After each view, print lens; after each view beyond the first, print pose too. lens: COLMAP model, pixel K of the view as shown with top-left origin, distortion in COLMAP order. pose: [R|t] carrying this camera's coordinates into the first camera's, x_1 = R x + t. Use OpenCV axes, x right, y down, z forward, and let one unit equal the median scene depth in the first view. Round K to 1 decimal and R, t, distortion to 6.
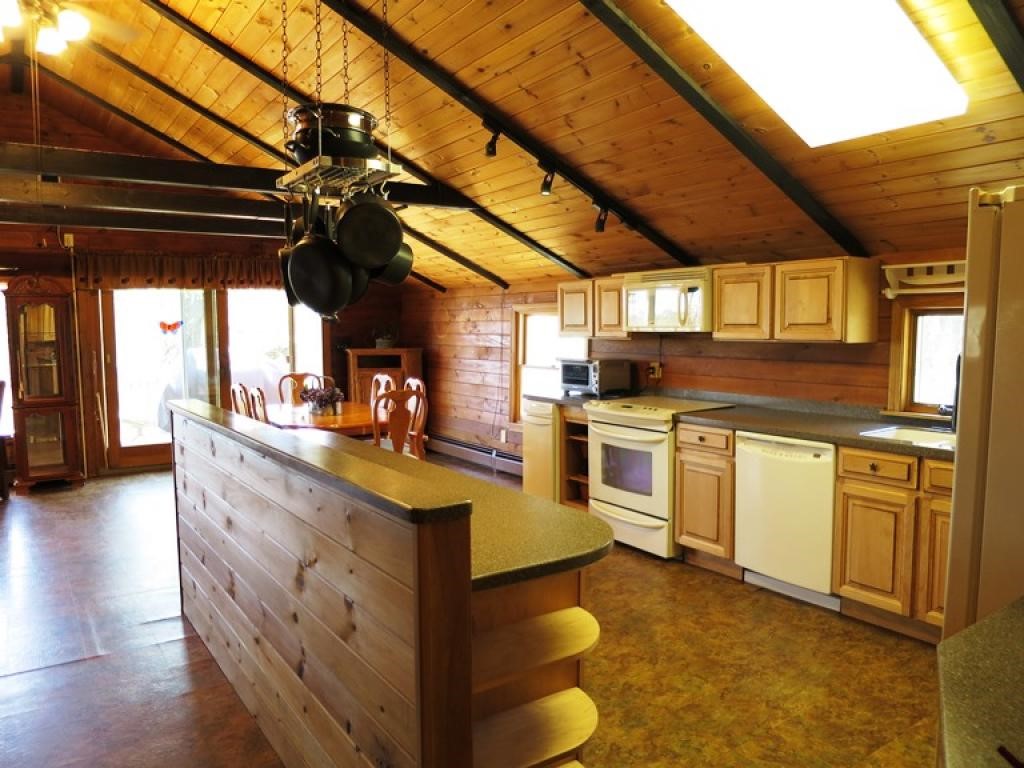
lens RADIAL K [[742.2, 0, 515.9], [0, 742.2, 384.8], [0, 0, 1]] dist [-0.052558, 0.020257]
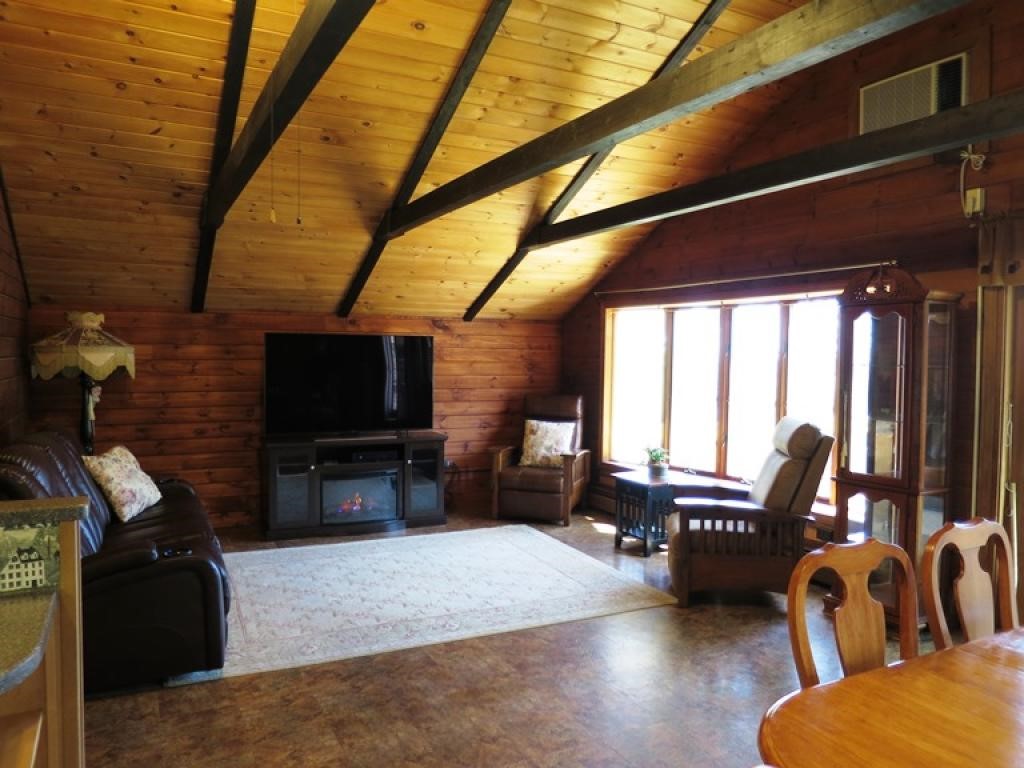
lens RADIAL K [[742.2, 0, 509.7], [0, 742.2, 383.3], [0, 0, 1]] dist [-0.052558, 0.020257]
pose [[-0.123602, 0.046580, -0.991238, -0.013693], [-0.089781, 0.994276, 0.057918, -0.058152], [0.988262, 0.096153, -0.118712, 0.703478]]
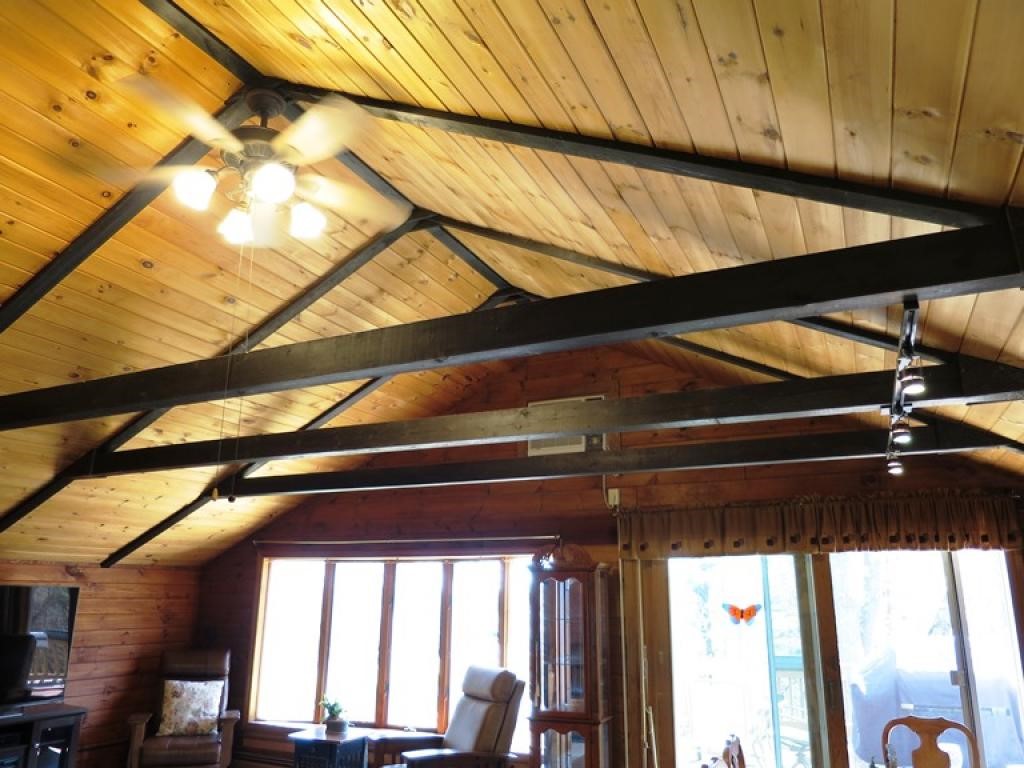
lens RADIAL K [[742.2, 0, 509.5], [0, 742.2, 384.1], [0, 0, 1]] dist [-0.052558, 0.020257]
pose [[0.501567, -0.222601, -0.835990, 0.026382], [-0.078719, 0.950578, -0.300341, -0.062486], [0.861530, 0.216449, 0.459256, 0.490050]]
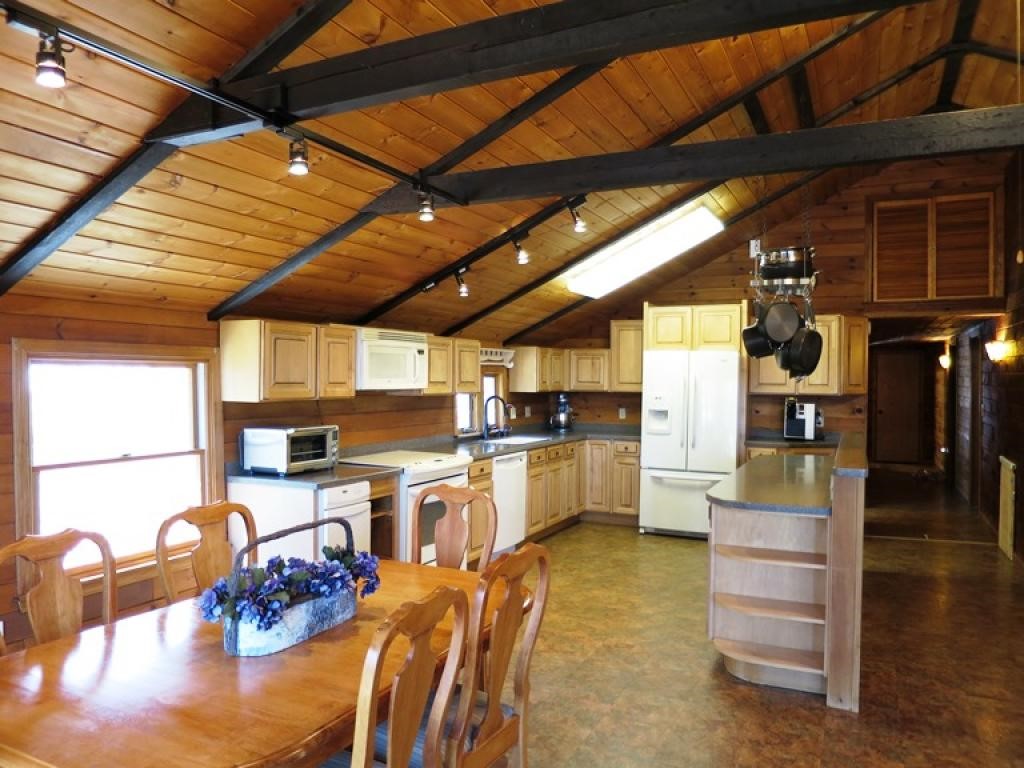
lens RADIAL K [[742.2, 0, 512.6], [0, 742.2, 376.5], [0, 0, 1]] dist [-0.052558, 0.020257]
pose [[-0.494771, 0.005712, 0.869004, -0.538665], [0.068749, 0.997102, 0.032589, -0.076632], [-0.866299, 0.075868, -0.493730, 0.936117]]
